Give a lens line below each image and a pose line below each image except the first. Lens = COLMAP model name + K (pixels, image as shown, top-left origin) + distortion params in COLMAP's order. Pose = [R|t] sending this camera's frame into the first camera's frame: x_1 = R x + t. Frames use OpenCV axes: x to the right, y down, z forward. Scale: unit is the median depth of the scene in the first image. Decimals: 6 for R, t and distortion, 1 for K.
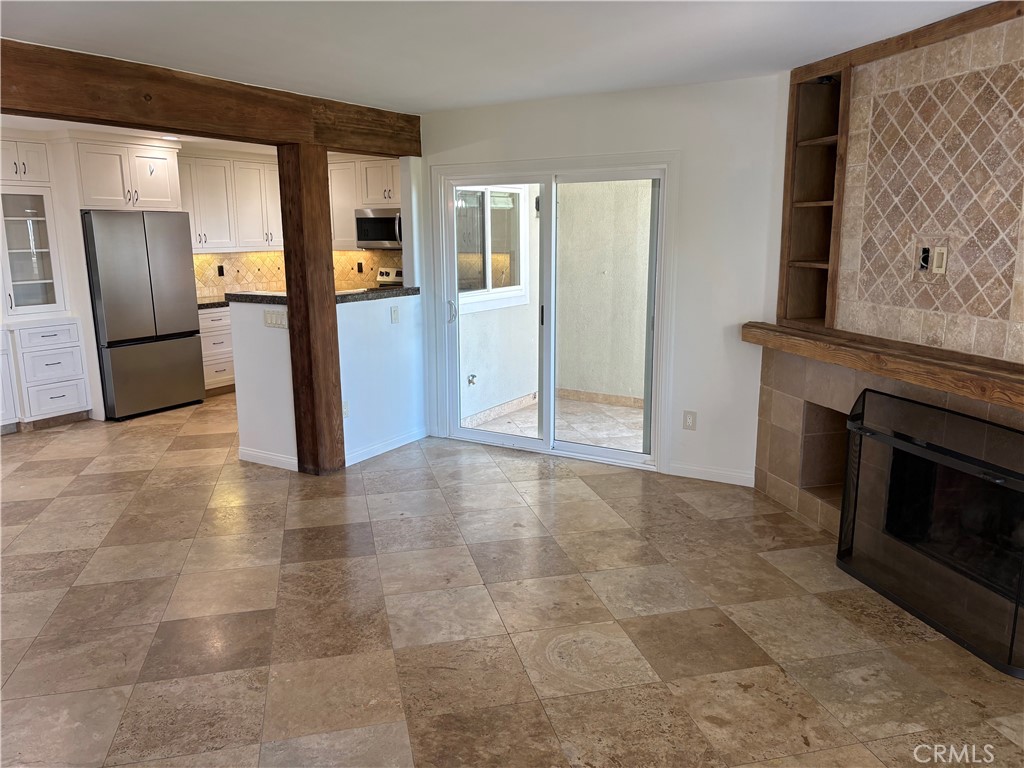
lens RADIAL K [[777.0, 0, 506.8], [0, 777.0, 381.0], [0, 0, 1]] dist [0.059434, -0.061425]
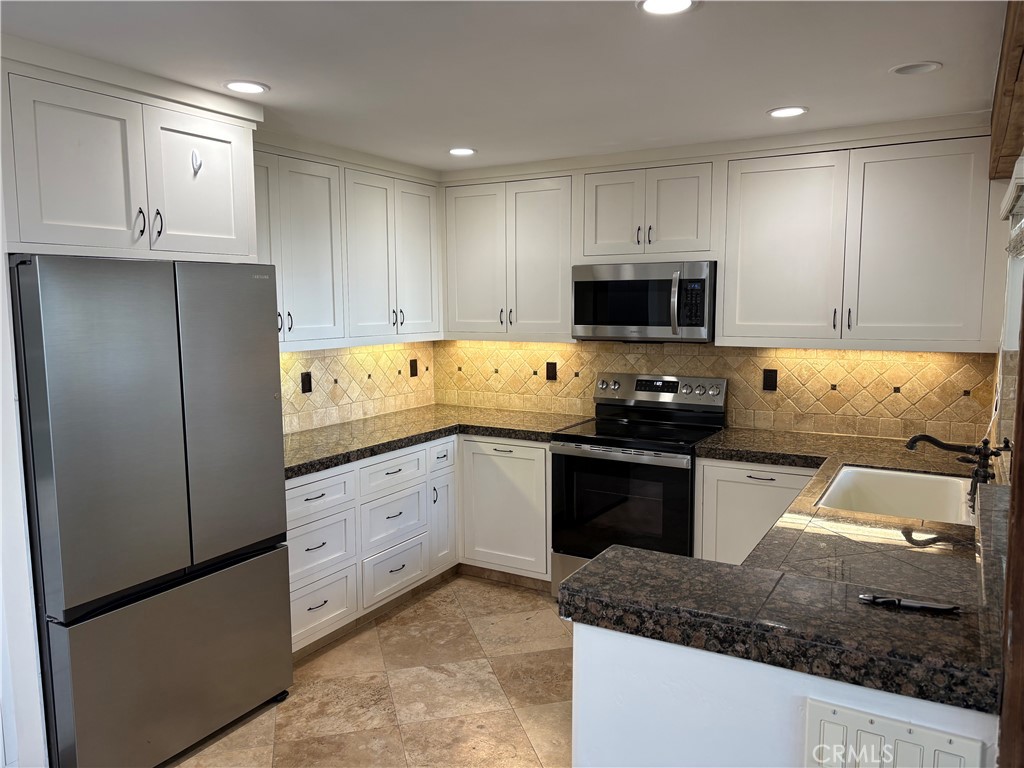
lens RADIAL K [[777.0, 0, 509.4], [0, 777.0, 386.7], [0, 0, 1]] dist [0.059434, -0.061425]
pose [[0.999772, 0.002472, 0.021195, -0.291225], [-0.000809, 0.996942, -0.078143, -0.117362], [-0.021324, 0.078108, 0.996717, 0.584456]]
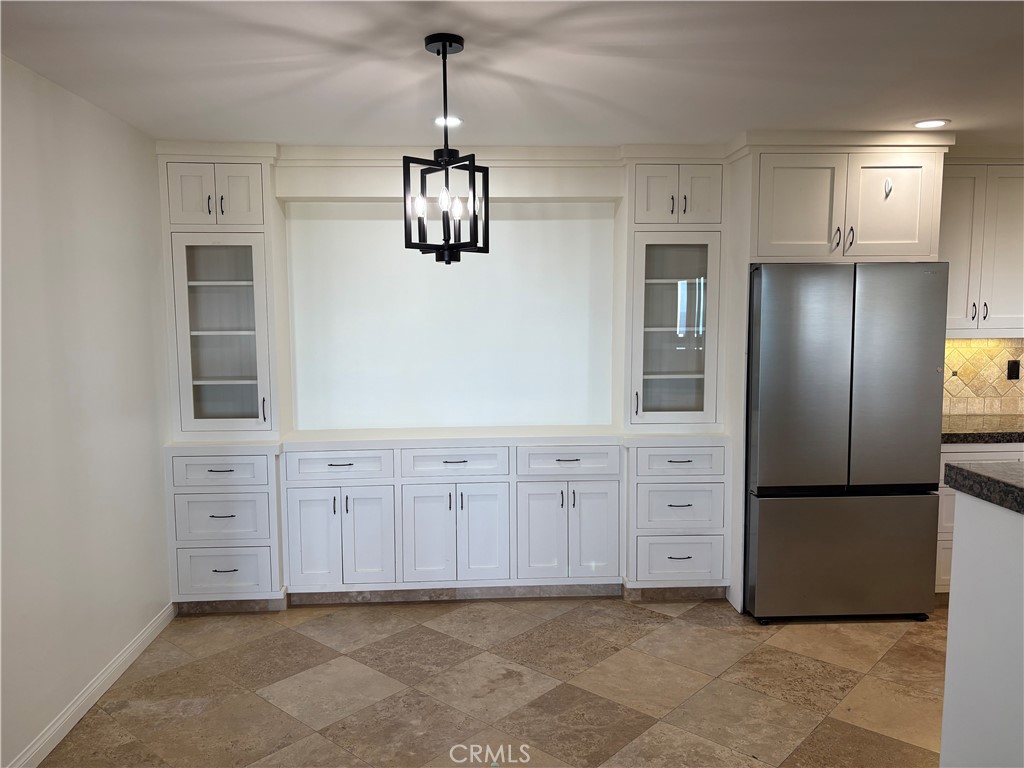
lens RADIAL K [[777.0, 0, 512.0], [0, 777.0, 385.9], [0, 0, 1]] dist [0.059434, -0.061425]
pose [[0.573425, 0.089480, -0.814357, -0.139019], [-0.155685, 0.987806, -0.001087, -0.088940], [0.804329, 0.127407, 0.580363, 0.477971]]
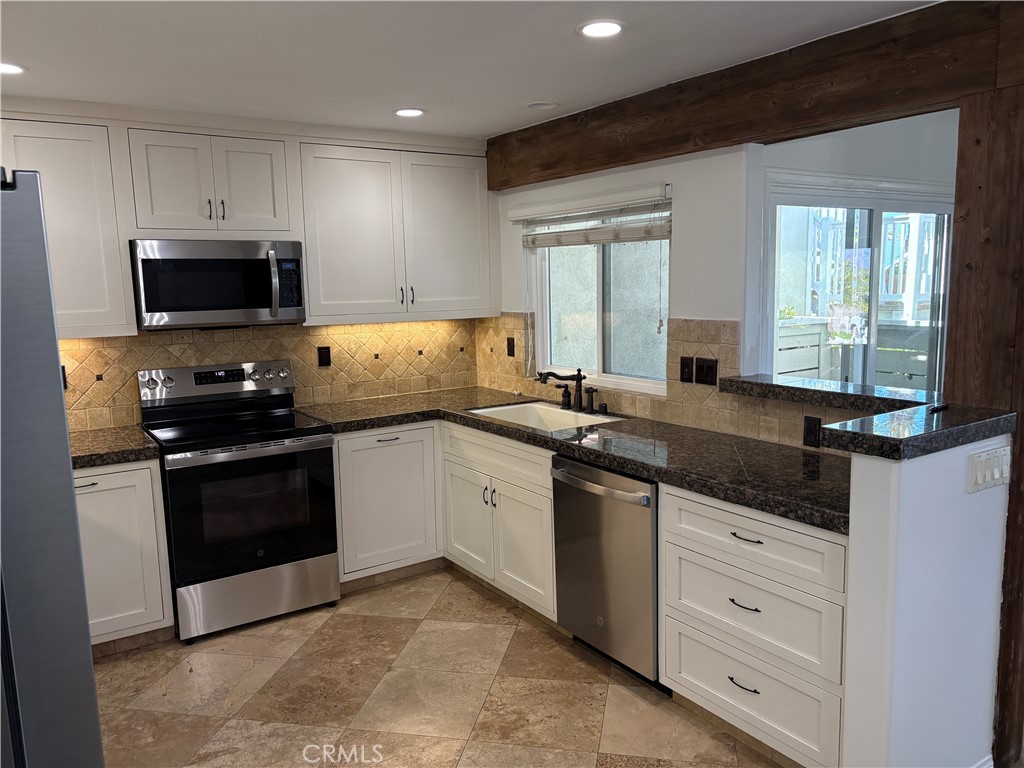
lens RADIAL K [[777.0, 0, 516.4], [0, 777.0, 388.9], [0, 0, 1]] dist [0.059434, -0.061425]
pose [[0.421488, -0.125768, 0.898070, -0.587460], [0.190767, 0.980472, 0.047776, -0.144117], [-0.886541, 0.151185, 0.437250, 0.764185]]
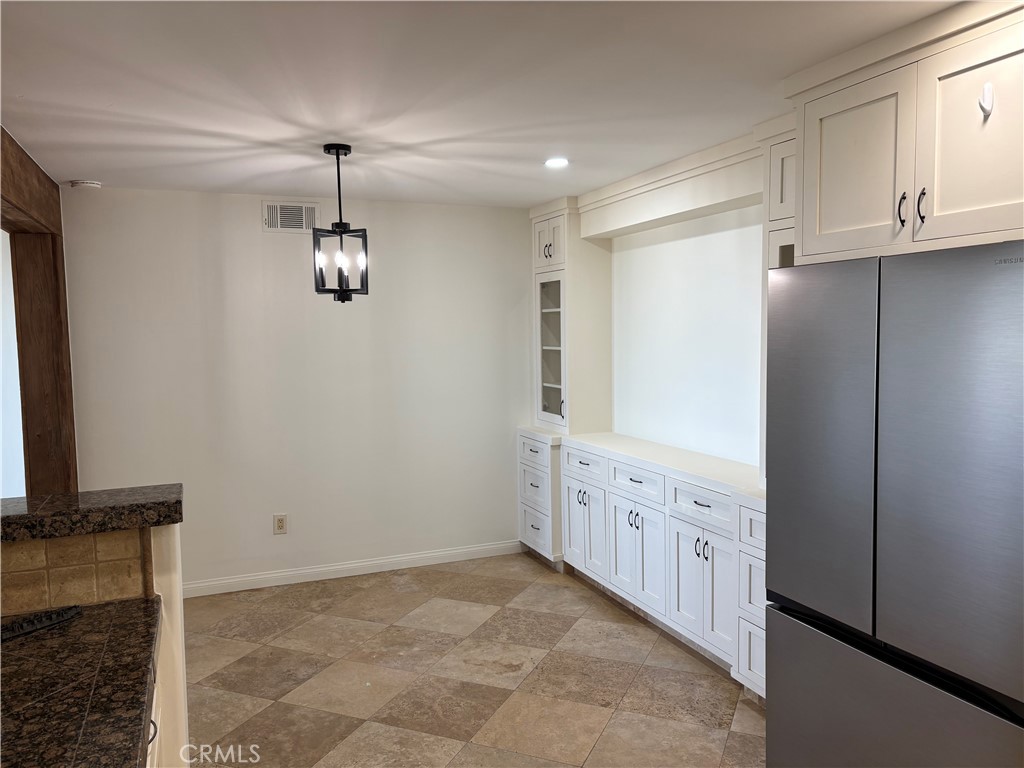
lens RADIAL K [[777.0, 0, 511.5], [0, 777.0, 388.3], [0, 0, 1]] dist [0.059434, -0.061425]
pose [[-0.589686, 0.085445, -0.803100, -0.108771], [-0.129051, 0.971642, 0.198135, -0.200071], [0.797255, 0.220479, -0.561937, 1.033943]]
